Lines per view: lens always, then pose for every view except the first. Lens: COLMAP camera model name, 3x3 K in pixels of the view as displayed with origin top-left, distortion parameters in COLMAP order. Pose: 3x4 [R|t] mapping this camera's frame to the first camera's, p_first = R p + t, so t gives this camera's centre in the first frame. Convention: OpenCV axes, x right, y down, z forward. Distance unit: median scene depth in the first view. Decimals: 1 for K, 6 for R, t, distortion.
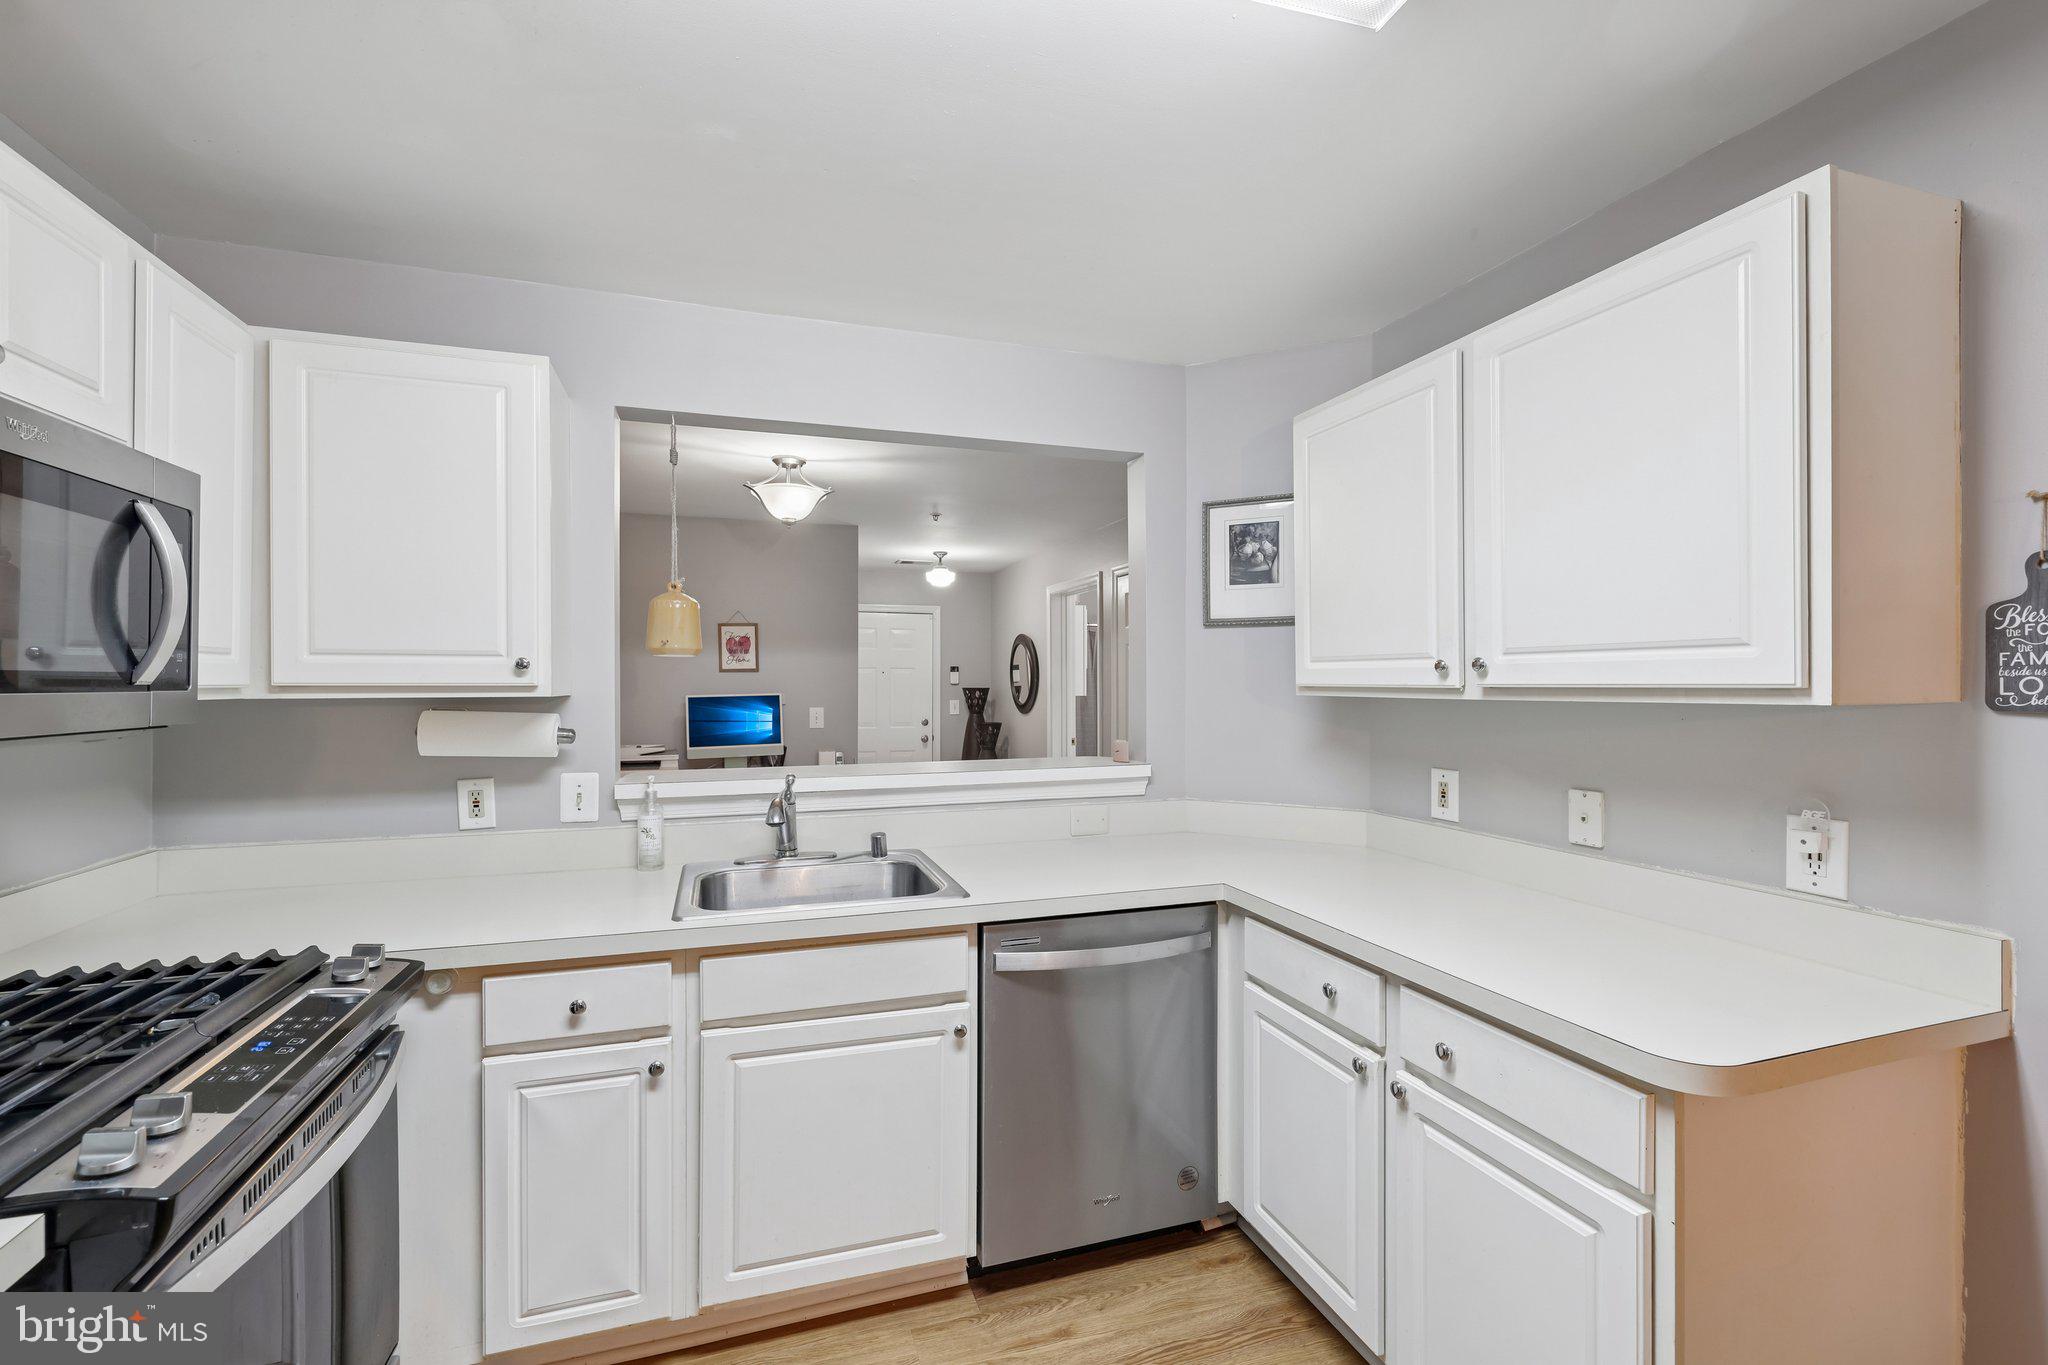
lens RADIAL K [[866.5, 0, 1012.5], [0, 866.5, 689.3], [0, 0, 1]] dist [-0.002539, 0.002640]
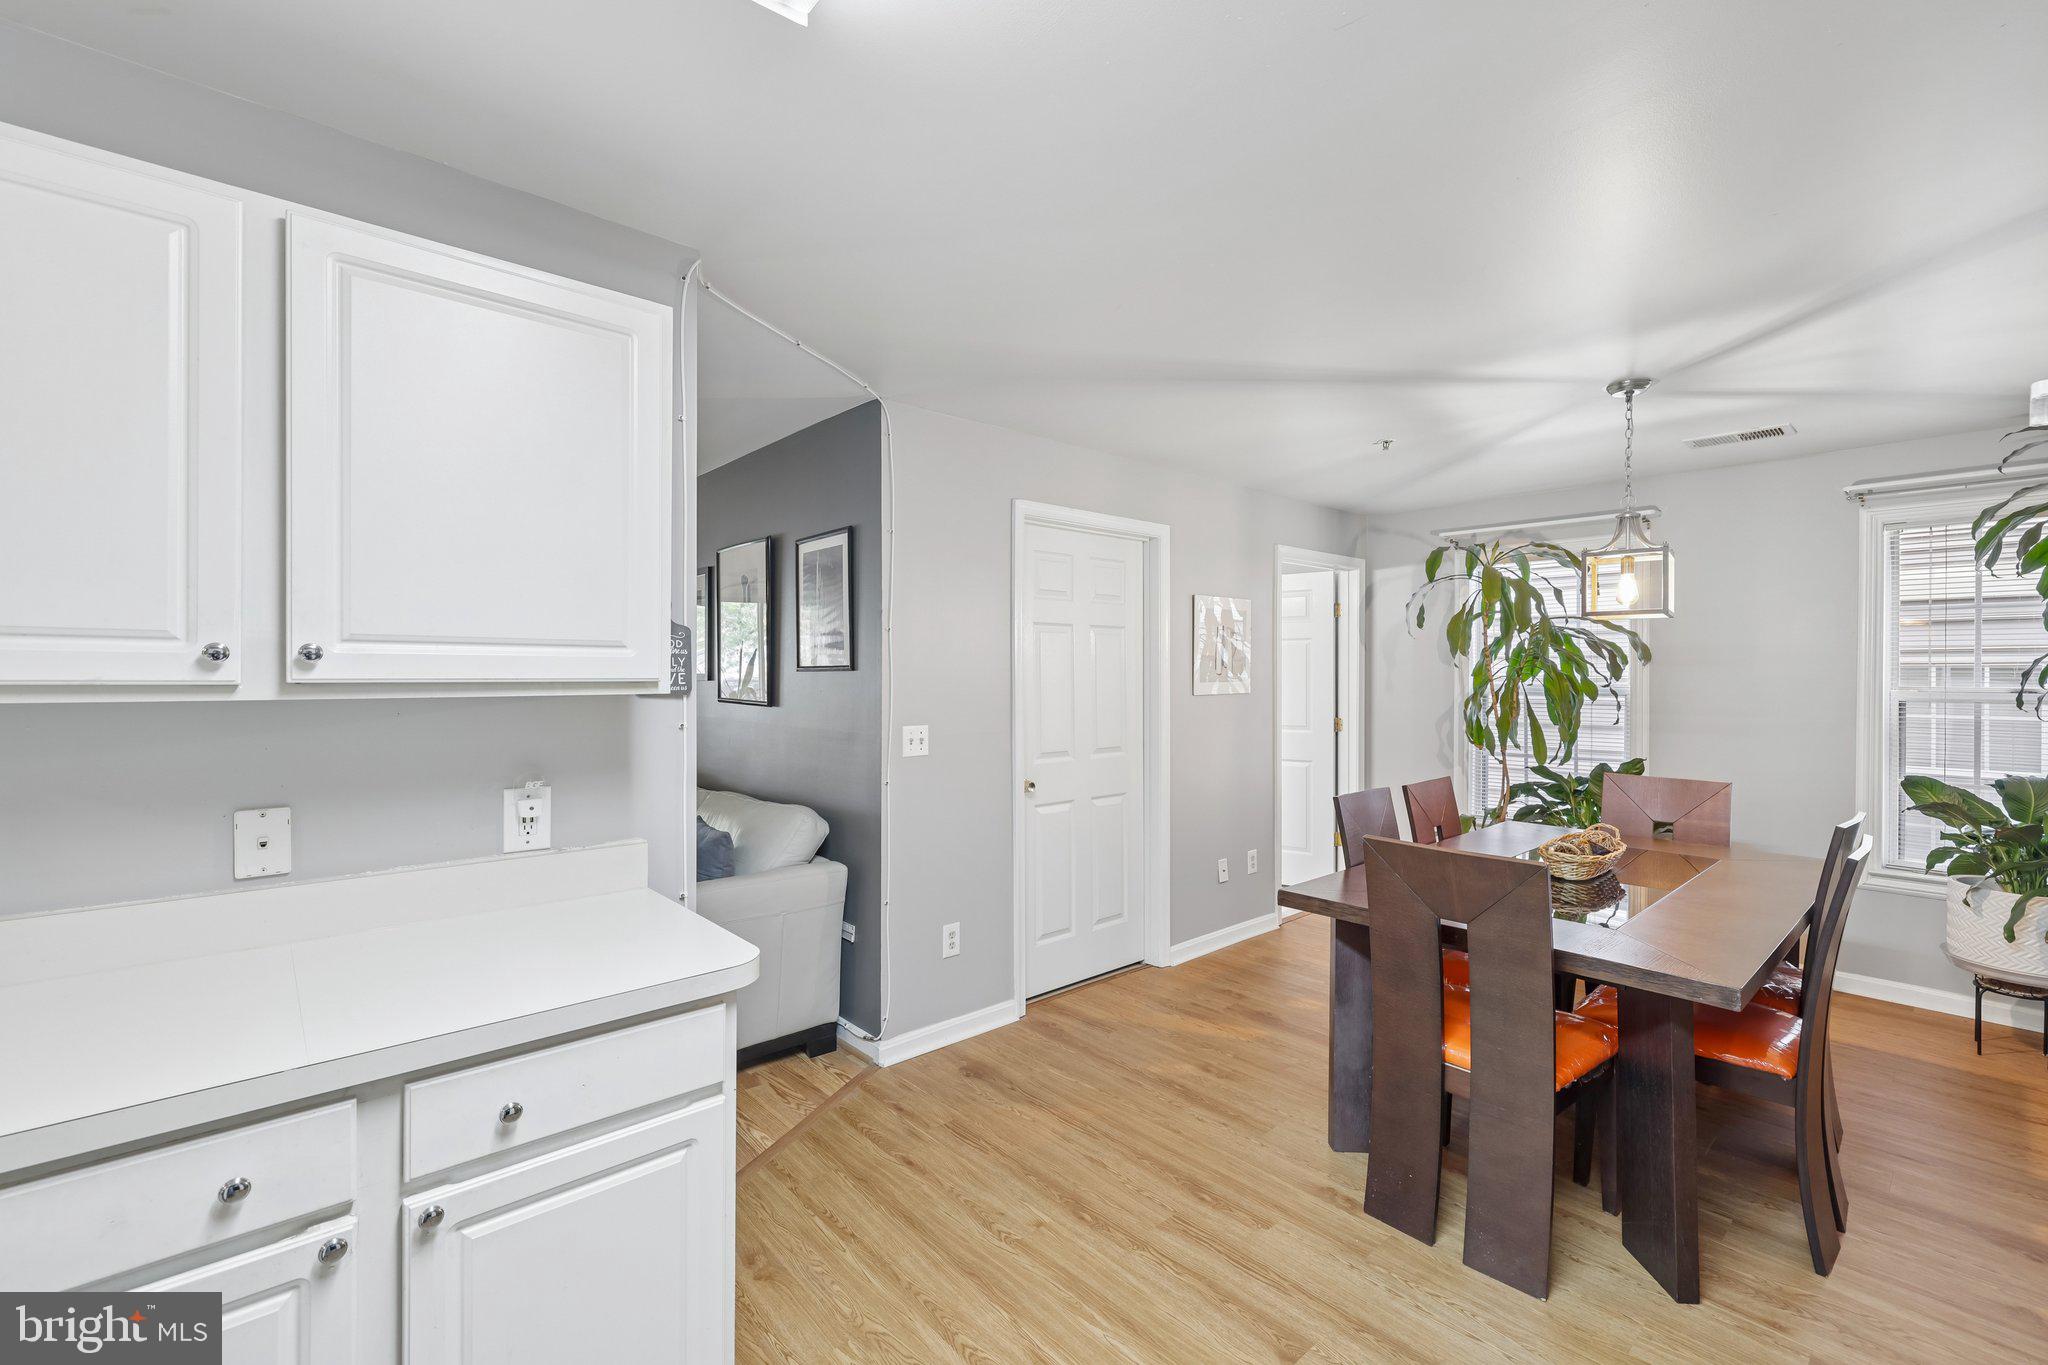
lens RADIAL K [[866.5, 0, 1006.5], [0, 866.5, 672.0], [0, 0, 1]] dist [-0.002539, 0.002640]
pose [[-0.387576, 0.003983, 0.921829, -0.312256], [0.005092, 0.999985, -0.002180, -0.005877], [-0.921824, 0.003849, -0.387590, 0.578054]]
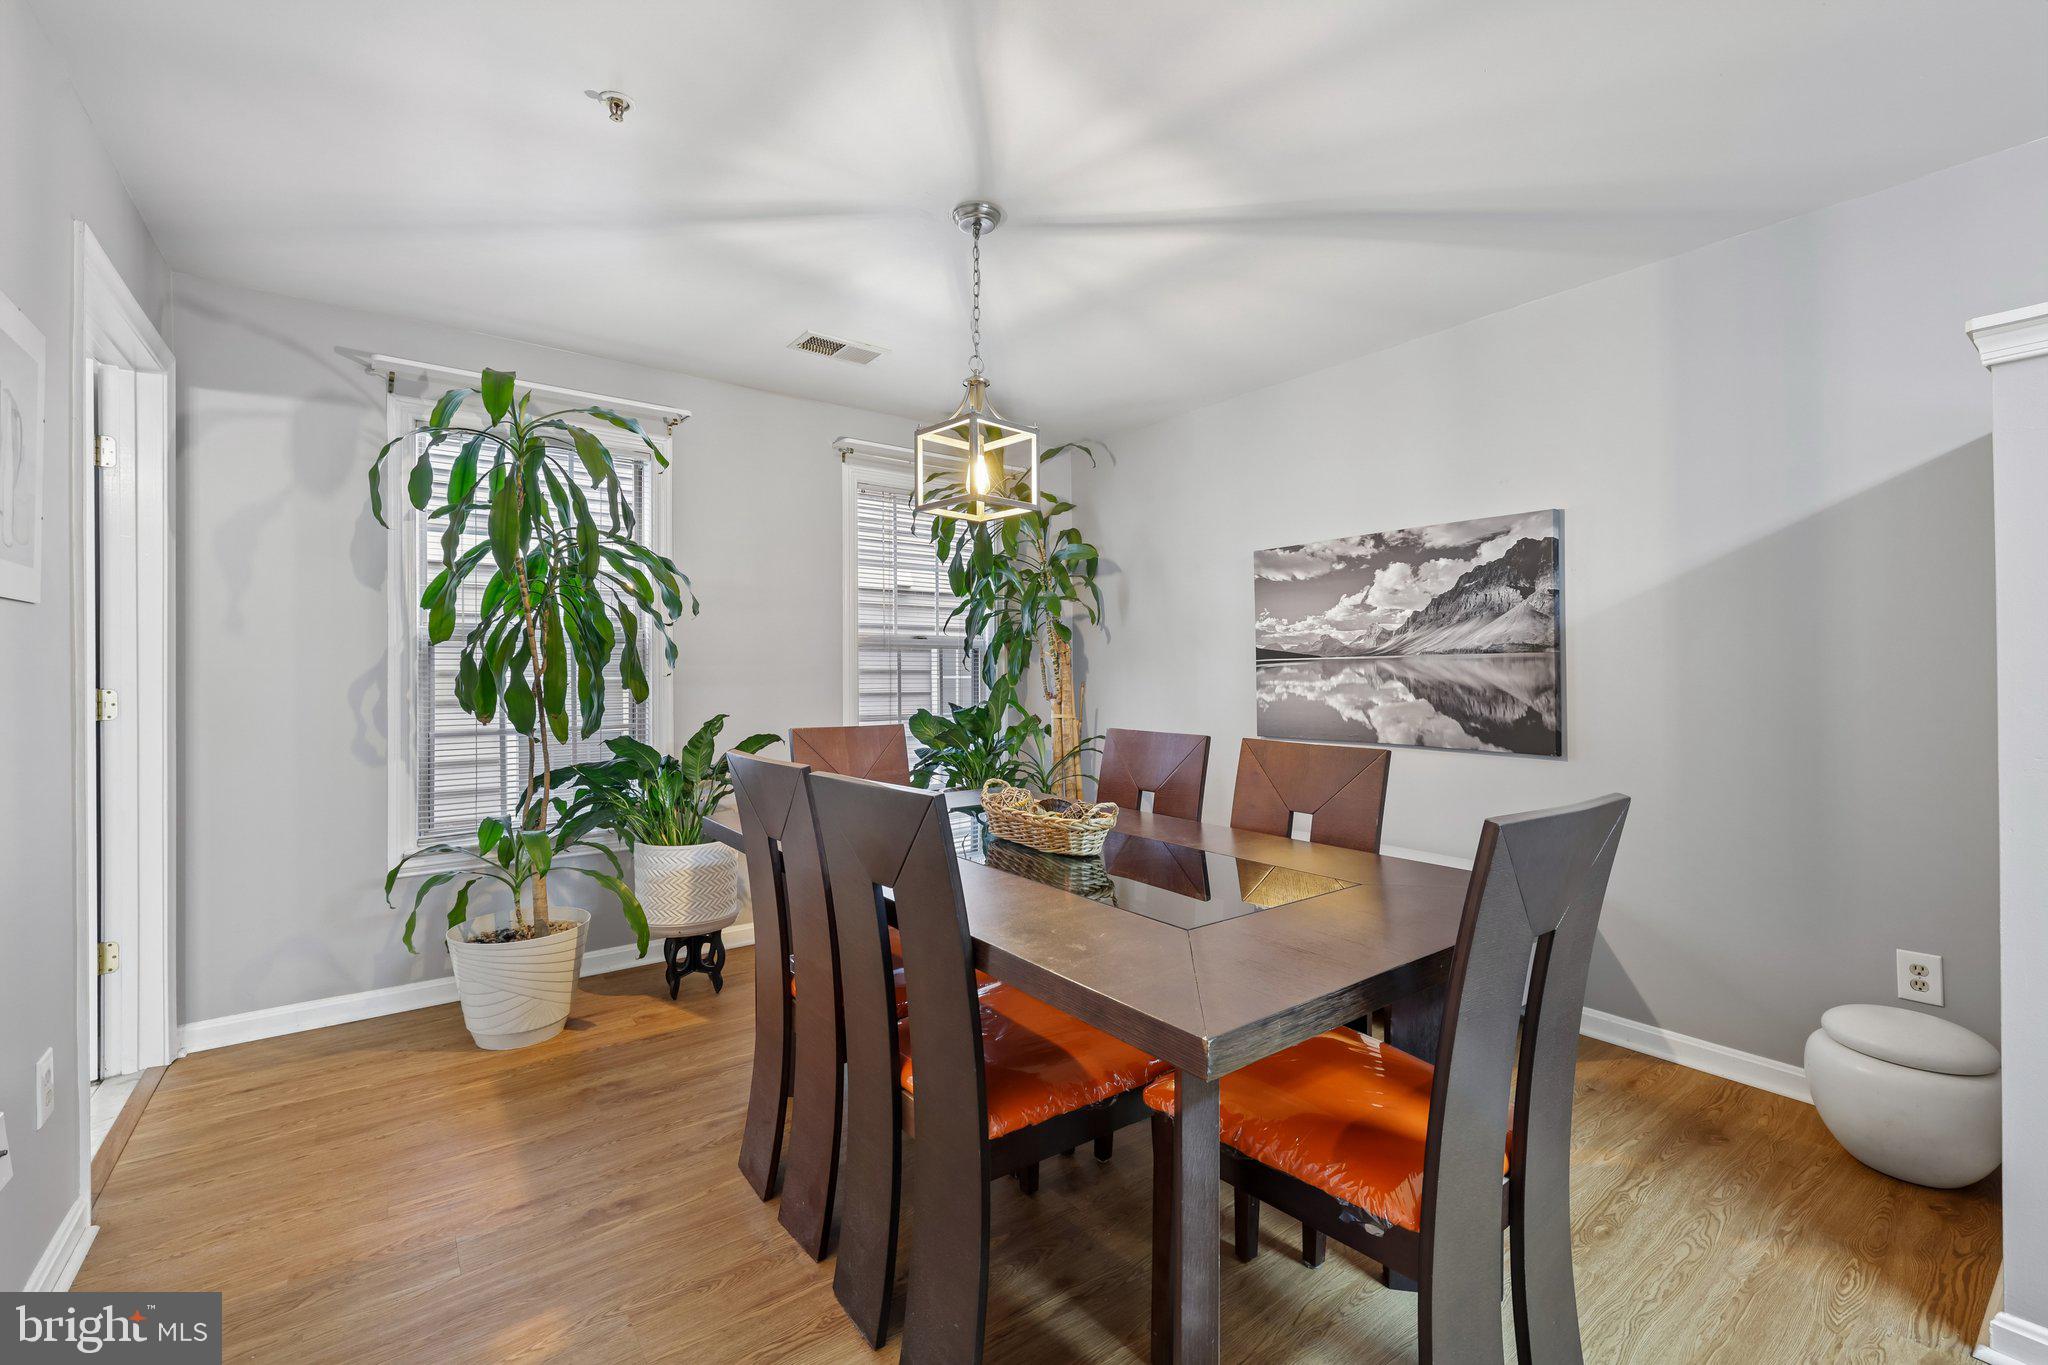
lens RADIAL K [[866.5, 0, 1021.5], [0, 866.5, 668.6], [0, 0, 1]] dist [-0.002539, 0.002640]
pose [[-0.948629, 0.004356, -0.316360, 0.875835], [0.002670, 0.999980, 0.005760, 0.098925], [0.316379, 0.004620, -0.948622, 0.167313]]
